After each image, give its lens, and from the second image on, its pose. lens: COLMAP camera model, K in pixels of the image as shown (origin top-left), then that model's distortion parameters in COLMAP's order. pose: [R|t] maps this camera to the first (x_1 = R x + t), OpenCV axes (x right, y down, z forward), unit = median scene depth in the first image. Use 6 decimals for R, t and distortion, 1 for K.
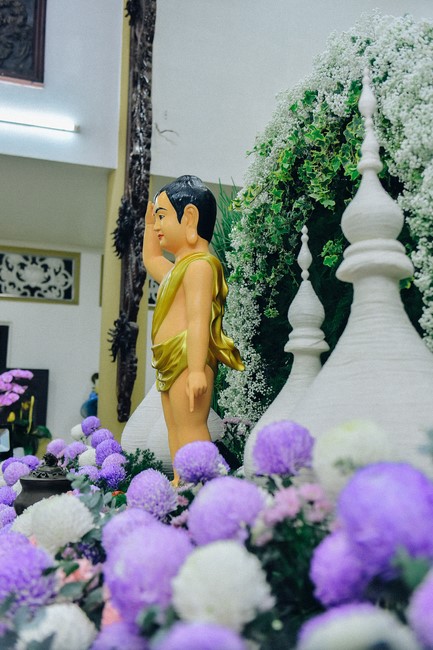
lens RADIAL K [[684.6, 0, 216.5], [0, 684.6, 325.0], [0, 0, 1]] dist [0.010337, 0.009154]
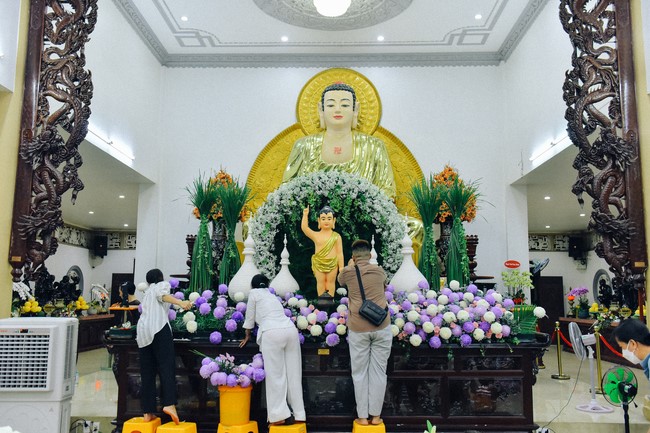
lens RADIAL K [[594.8, 0, 325.0], [0, 594.8, 216.5], [0, 0, 1]] dist [0.009836, 0.002475]
pose [[0.343809, 0.113471, 0.932159, -2.838128], [-0.132153, 0.988640, -0.071604, 0.038249], [-0.929694, -0.098570, 0.354899, -0.000566]]
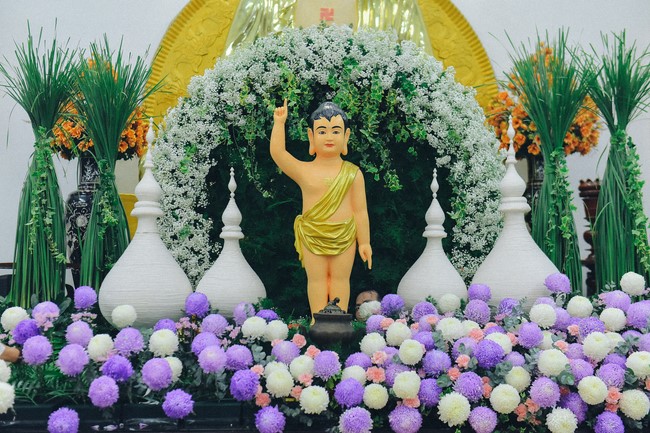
lens RADIAL K [[976.5, 0, 325.0], [0, 976.5, 216.5], [0, 0, 1]] dist [0.122349, 0.015003]
pose [[0.305453, 0.059024, 0.950376, -2.039979], [-0.123947, 0.992050, -0.021775, 0.062665], [-0.944106, -0.111146, 0.310340, 0.385740]]
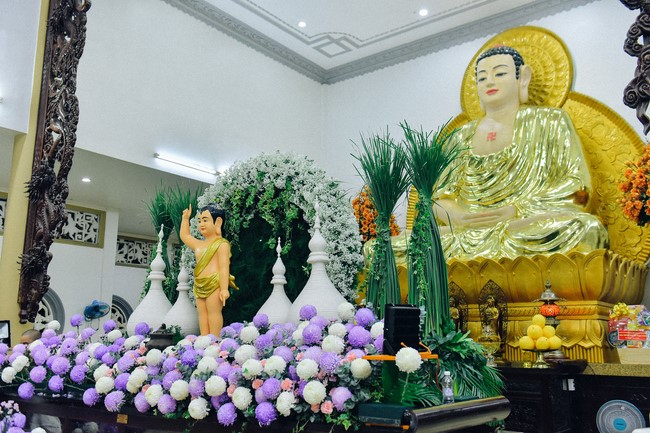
lens RADIAL K [[619.3, 0, 325.0], [0, 619.3, 216.5], [0, 0, 1]] dist [0.027565, 0.012121]
pose [[0.831626, 0.099707, 0.546312, -0.896384], [-0.069659, 0.994709, -0.075504, -0.044894], [-0.550950, 0.024736, 0.834171, -0.955767]]
